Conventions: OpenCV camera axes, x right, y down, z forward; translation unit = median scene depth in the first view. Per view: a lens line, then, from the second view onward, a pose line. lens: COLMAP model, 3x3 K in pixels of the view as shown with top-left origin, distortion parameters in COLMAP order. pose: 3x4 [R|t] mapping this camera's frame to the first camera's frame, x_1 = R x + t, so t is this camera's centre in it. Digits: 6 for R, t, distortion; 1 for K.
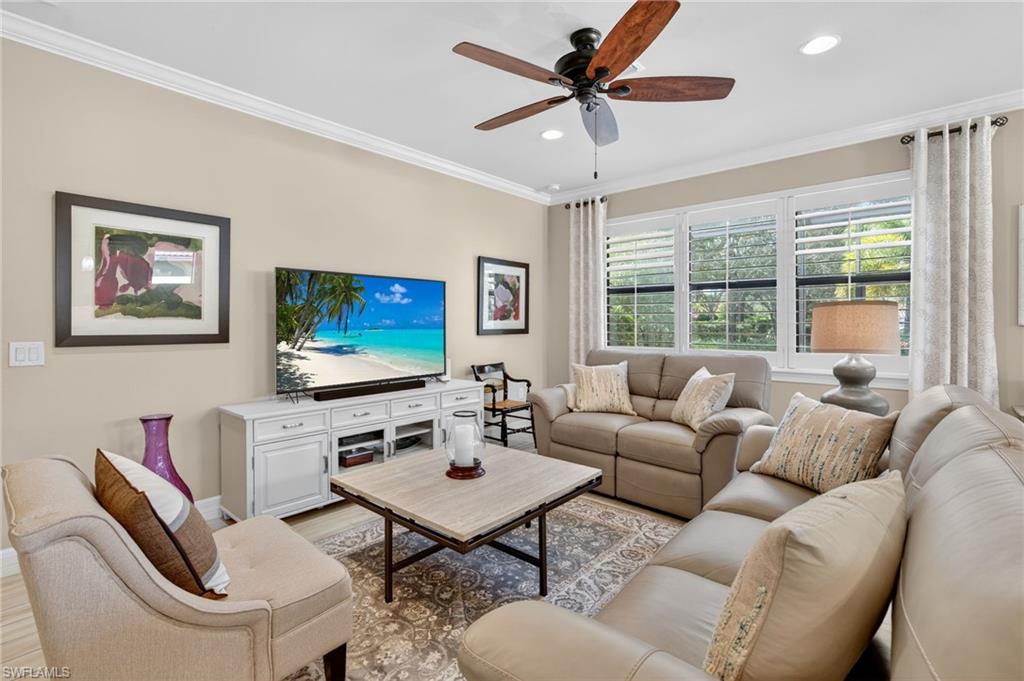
lens RADIAL K [[465.3, 0, 518.6], [0, 465.3, 314.7], [0, 0, 1]] dist [0.005345, -0.000323]
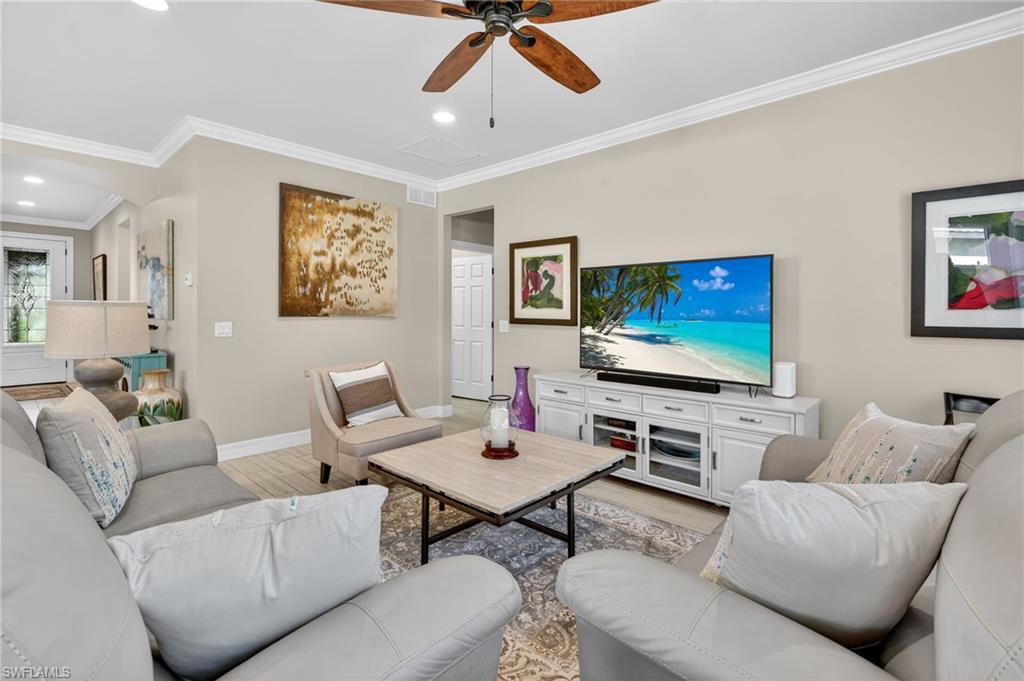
lens RADIAL K [[465.3, 0, 521.5], [0, 465.3, 311.2], [0, 0, 1]] dist [0.005345, -0.000323]
pose [[-0.017725, 0.000681, -0.999843, 0.698661], [0.008345, 0.999965, 0.000533, 0.012662], [0.999808, -0.008334, -0.017730, 0.793708]]
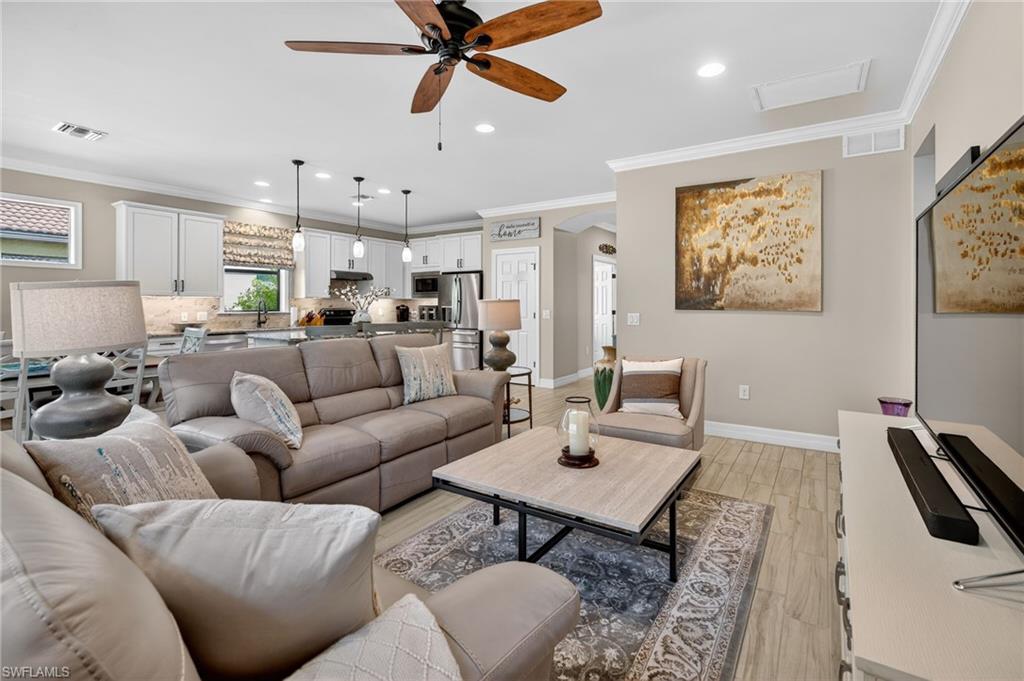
lens RADIAL K [[465.3, 0, 514.4], [0, 465.3, 302.5], [0, 0, 1]] dist [0.005345, -0.000323]
pose [[-0.990812, 0.003526, -0.135203, 0.113565], [0.005114, 0.999922, -0.011397, 0.015730], [0.135152, -0.011984, -0.990752, 1.437756]]
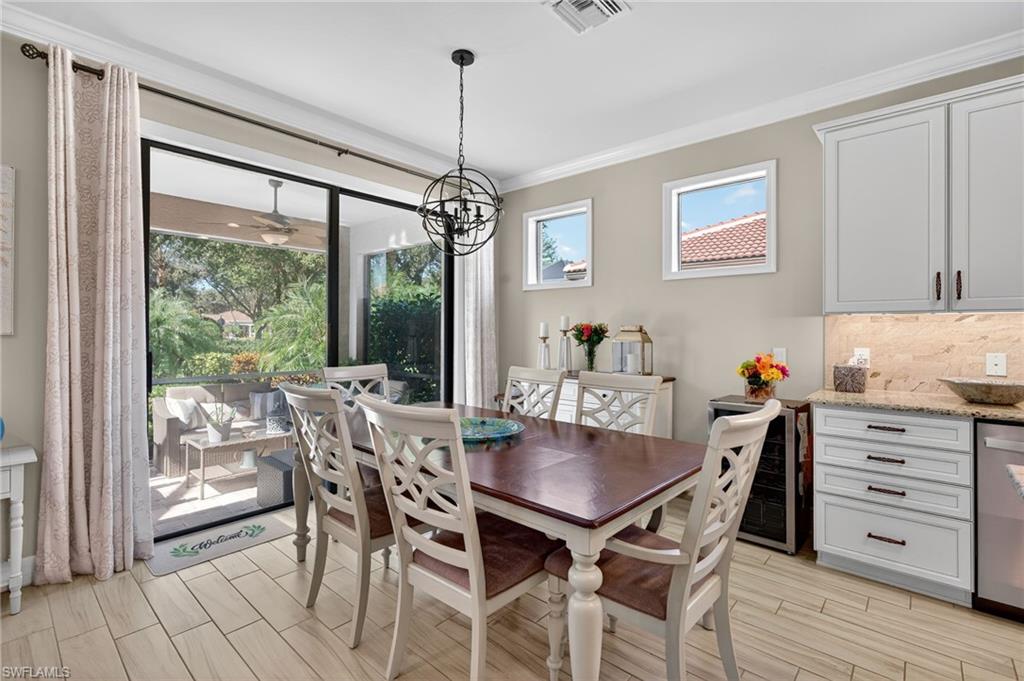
lens RADIAL K [[465.3, 0, 511.8], [0, 465.3, 328.1], [0, 0, 1]] dist [0.005345, -0.000323]
pose [[0.018351, 0.009380, 0.999788, 0.417073], [-0.013287, 0.999870, -0.009136, 0.004963], [-0.999743, -0.013116, 0.018474, 0.161393]]
